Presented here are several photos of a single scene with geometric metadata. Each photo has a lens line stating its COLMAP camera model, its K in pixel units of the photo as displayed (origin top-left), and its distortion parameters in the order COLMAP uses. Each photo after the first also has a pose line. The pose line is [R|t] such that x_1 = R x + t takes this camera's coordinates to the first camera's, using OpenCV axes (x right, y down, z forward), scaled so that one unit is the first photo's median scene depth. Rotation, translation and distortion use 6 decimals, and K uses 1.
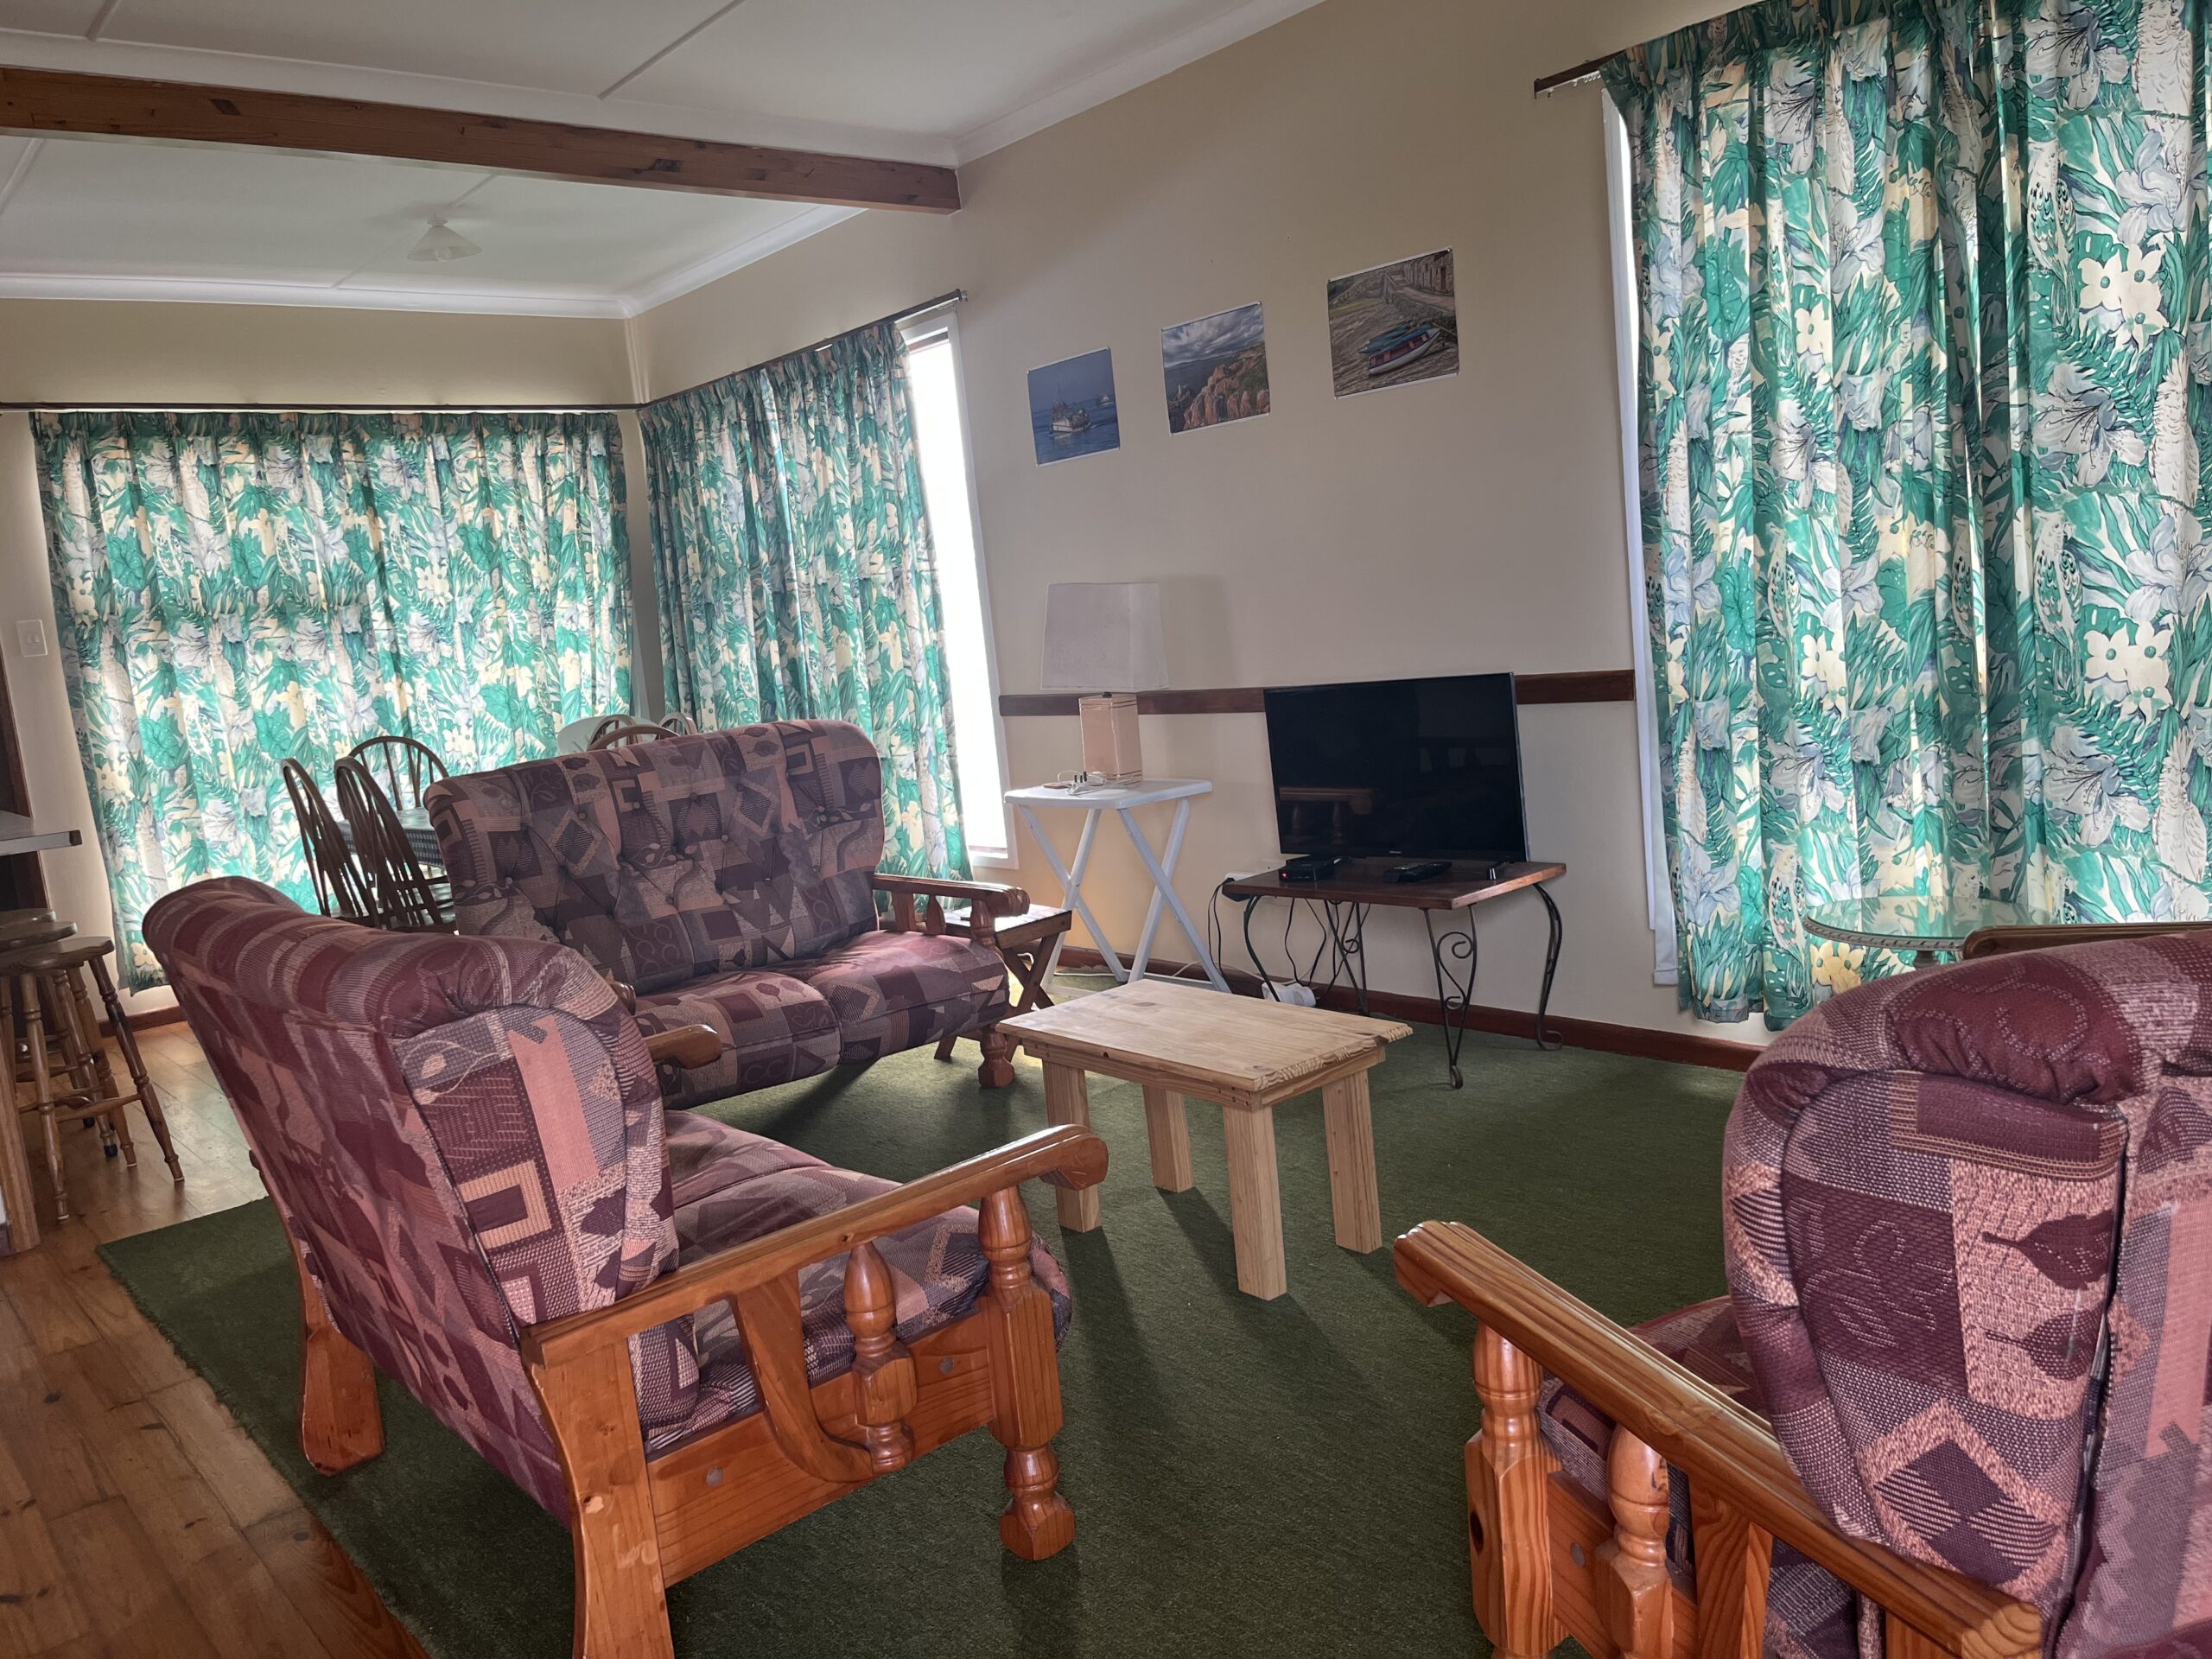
lens RADIAL K [[1636.5, 0, 1106.0], [0, 1636.5, 829.5], [0, 0, 1]] dist [0.001919, -0.000608]
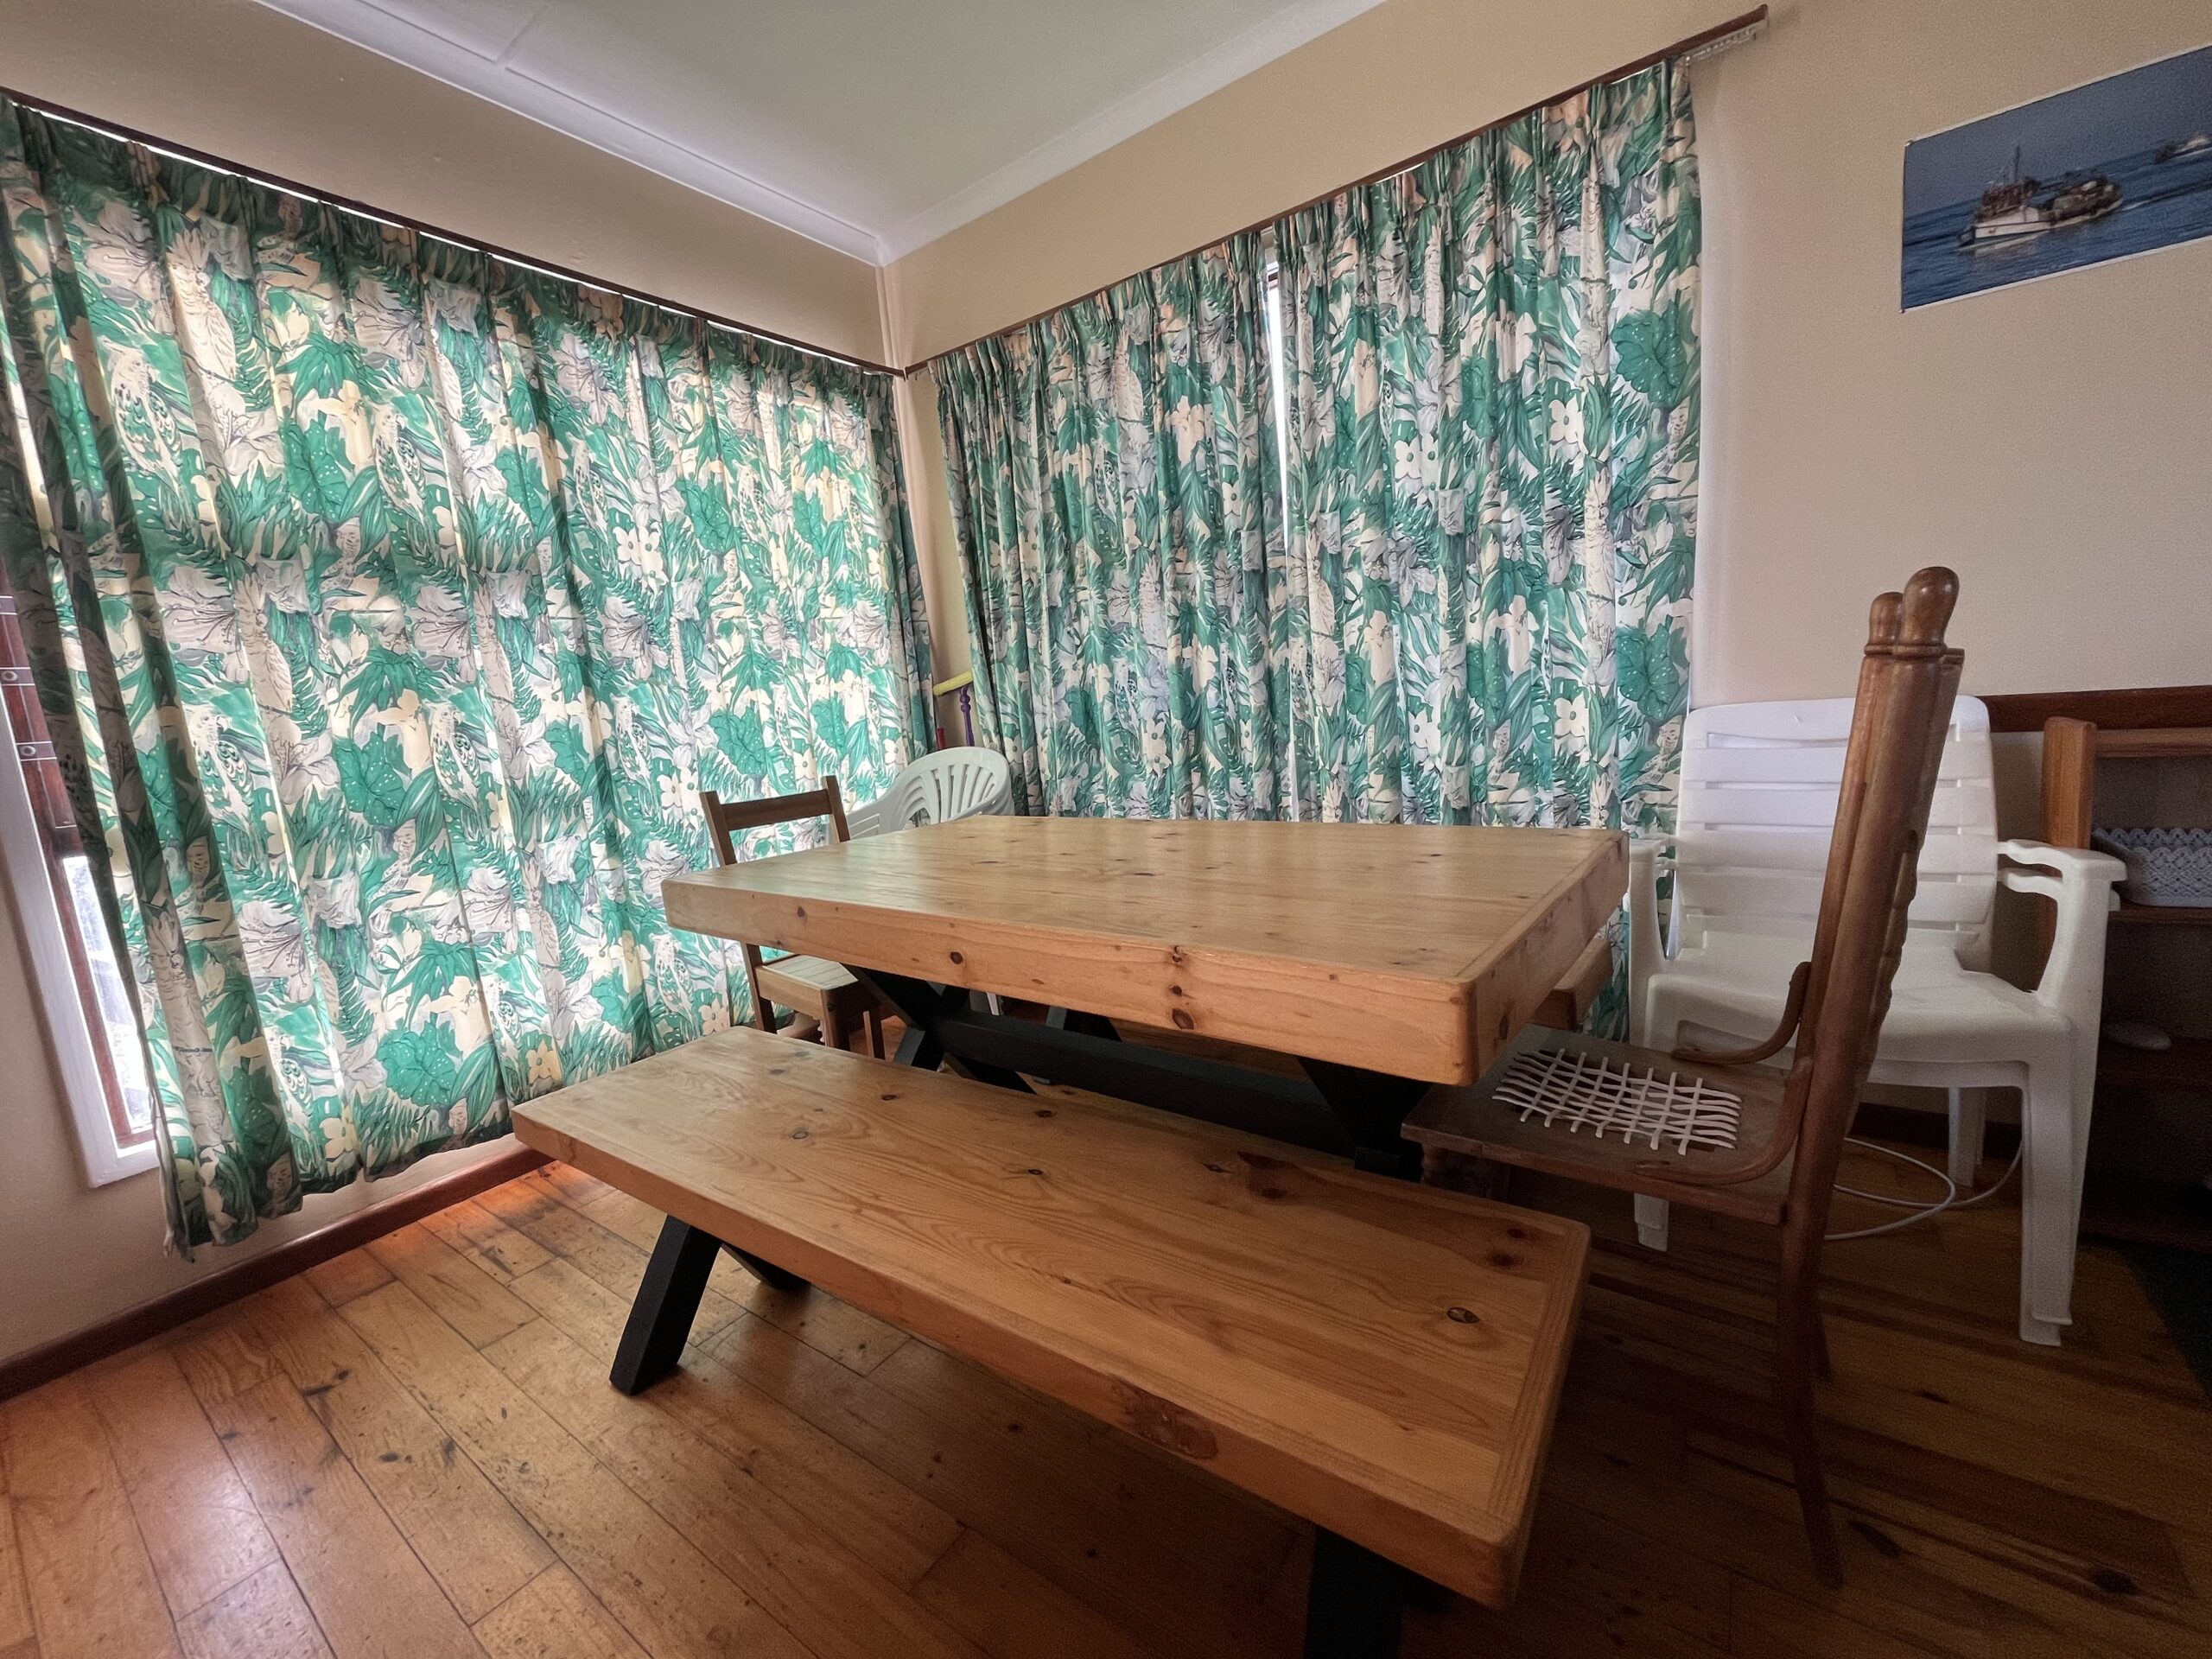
lens RADIAL K [[894.5, 0, 1096.2], [0, 894.5, 834.0], [0, 0, 1]] dist [-0.000649, -0.004428]
pose [[0.970184, -0.017181, 0.241760, -0.326833], [0.020859, 0.999702, -0.012663, -0.028884], [-0.241470, 0.017328, 0.970254, 0.614214]]
